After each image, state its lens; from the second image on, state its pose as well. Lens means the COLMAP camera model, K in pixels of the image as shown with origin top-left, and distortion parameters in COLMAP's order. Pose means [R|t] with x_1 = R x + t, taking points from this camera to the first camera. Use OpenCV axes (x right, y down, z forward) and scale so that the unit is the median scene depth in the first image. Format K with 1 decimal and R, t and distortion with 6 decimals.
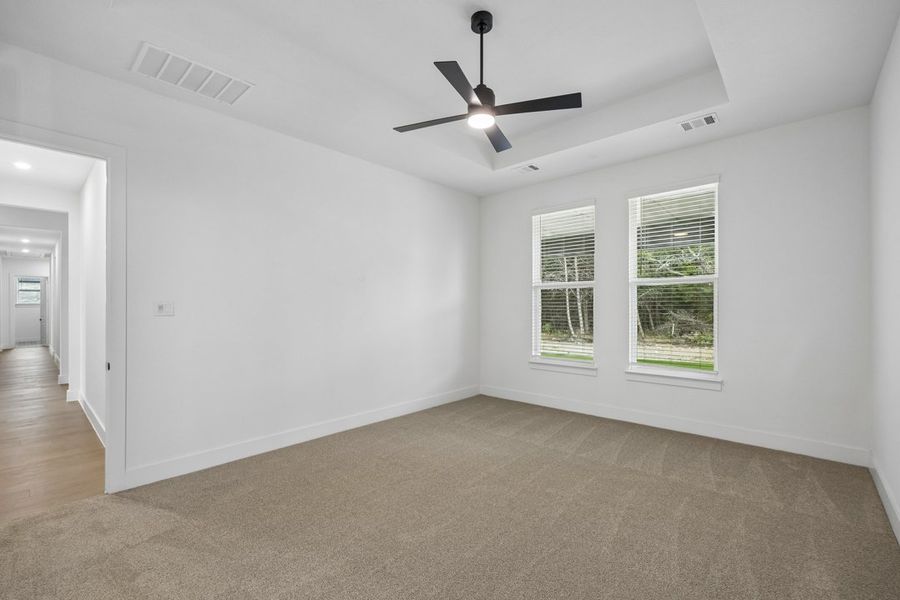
lens RADIAL K [[396.8, 0, 447.0], [0, 396.8, 308.0], [0, 0, 1]] dist [-0.001530, 0.000410]
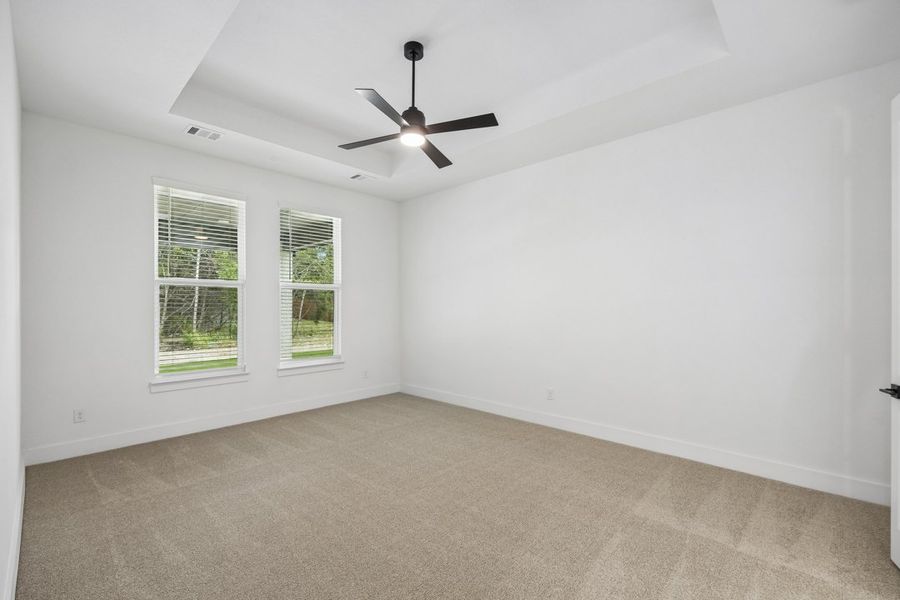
lens RADIAL K [[396.8, 0, 447.0], [0, 396.8, 308.0], [0, 0, 1]] dist [-0.001530, 0.000410]
pose [[0.012582, 0.002678, 0.999917, -0.687873], [0.005533, 0.999981, -0.002747, 0.001424], [-0.999906, 0.005568, 0.012567, 0.602742]]
